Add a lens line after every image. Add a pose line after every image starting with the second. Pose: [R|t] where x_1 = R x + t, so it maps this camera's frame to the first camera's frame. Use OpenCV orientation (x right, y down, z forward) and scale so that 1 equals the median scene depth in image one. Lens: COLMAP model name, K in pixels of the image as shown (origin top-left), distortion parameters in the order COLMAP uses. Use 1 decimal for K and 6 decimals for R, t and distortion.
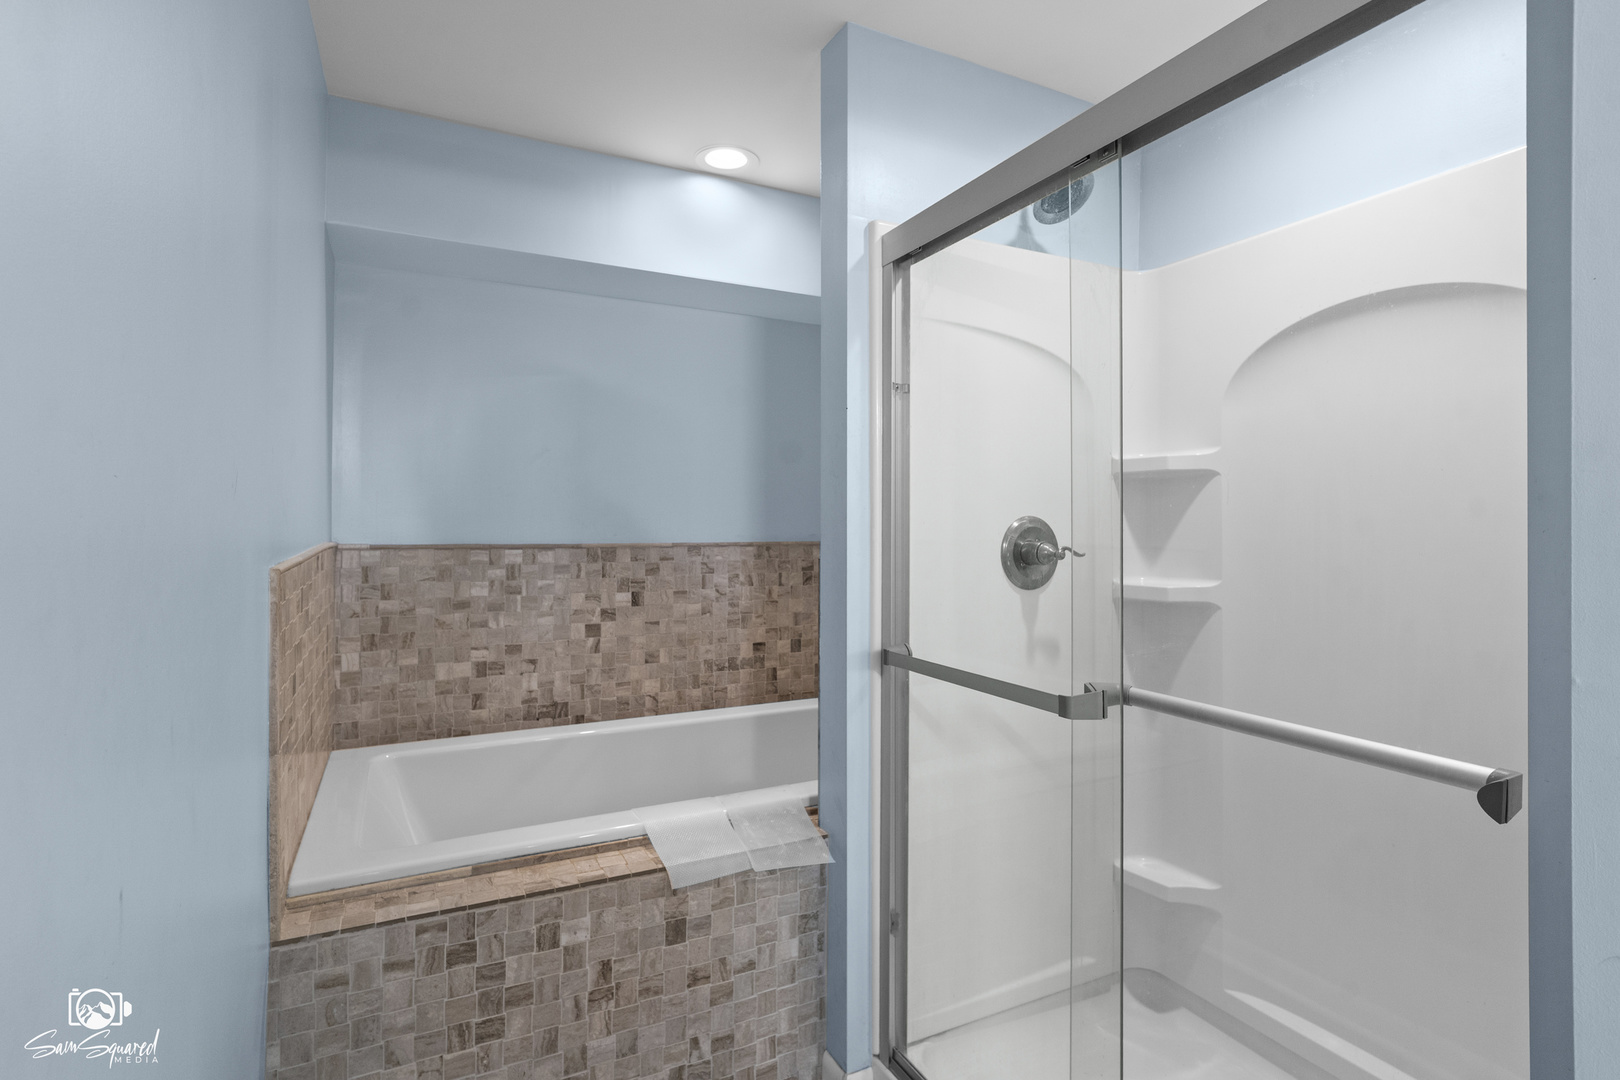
lens RADIAL K [[783.0, 0, 806.4], [0, 783.0, 508.3], [0, 0, 1]] dist [-0.017384, 0.011525]
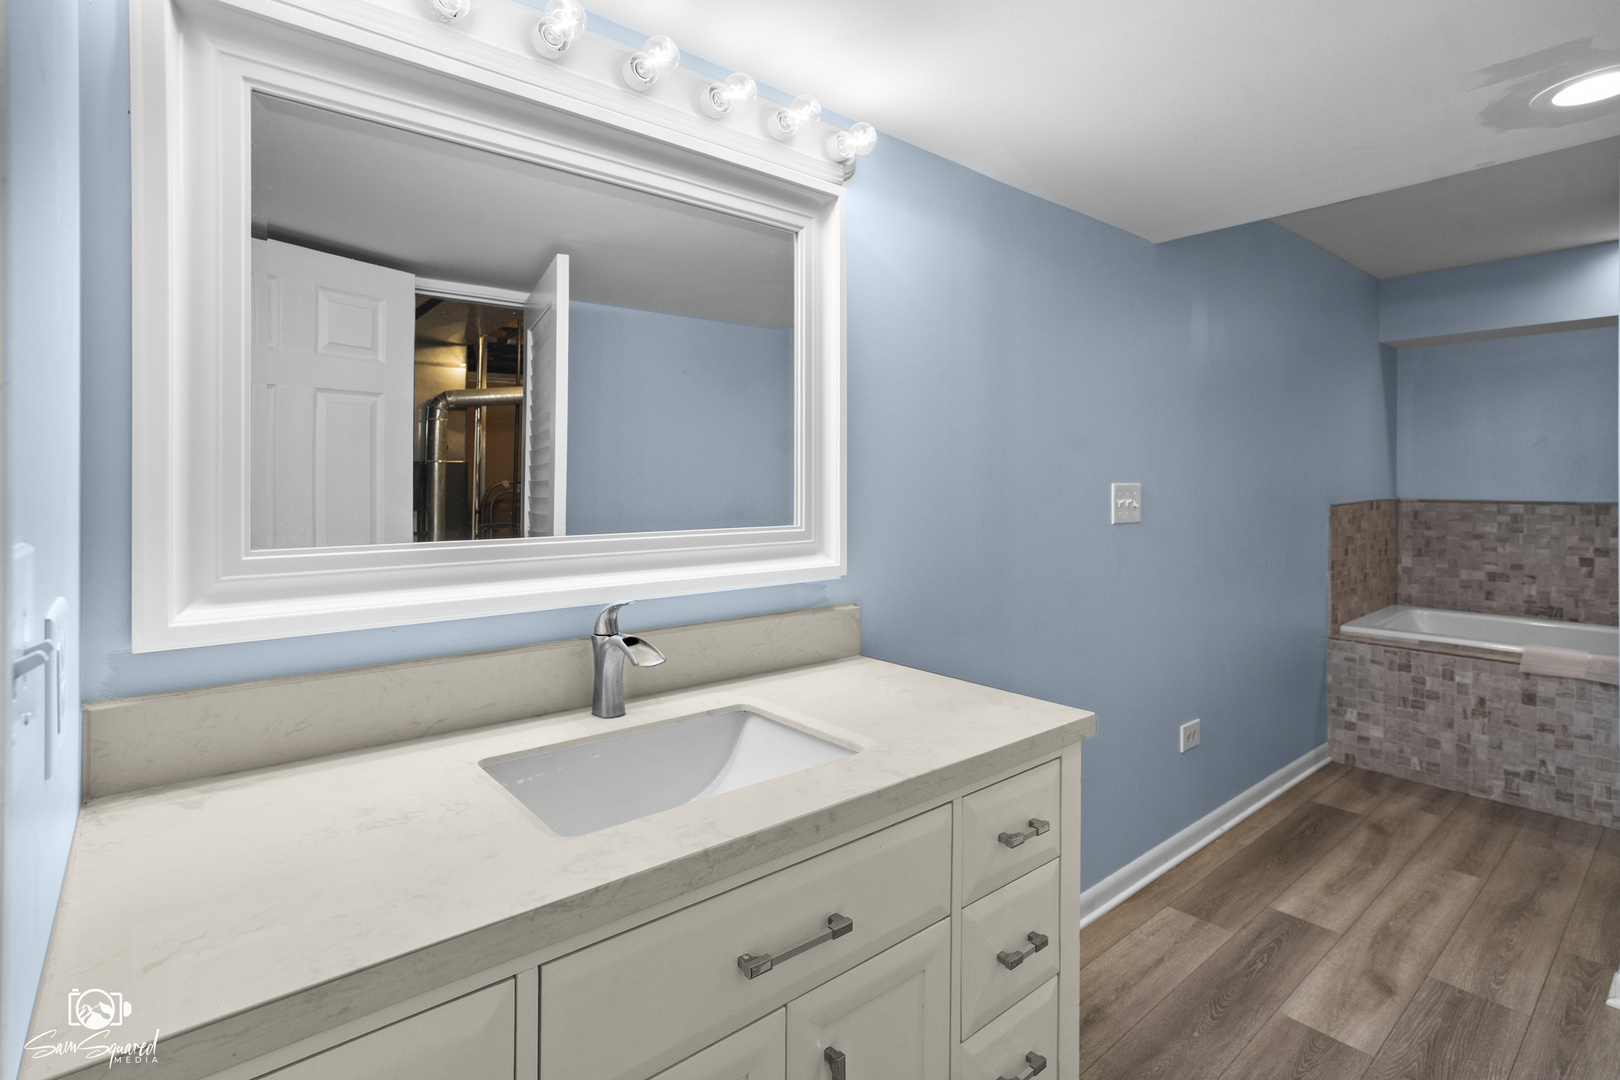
lens RADIAL K [[783.0, 0, 806.4], [0, 783.0, 508.3], [0, 0, 1]] dist [-0.017384, 0.011525]
pose [[0.219667, 0.027800, -0.975179, 0.914517], [0.015820, 0.999361, 0.032053, -0.013610], [0.975447, -0.022468, 0.219087, -0.811546]]
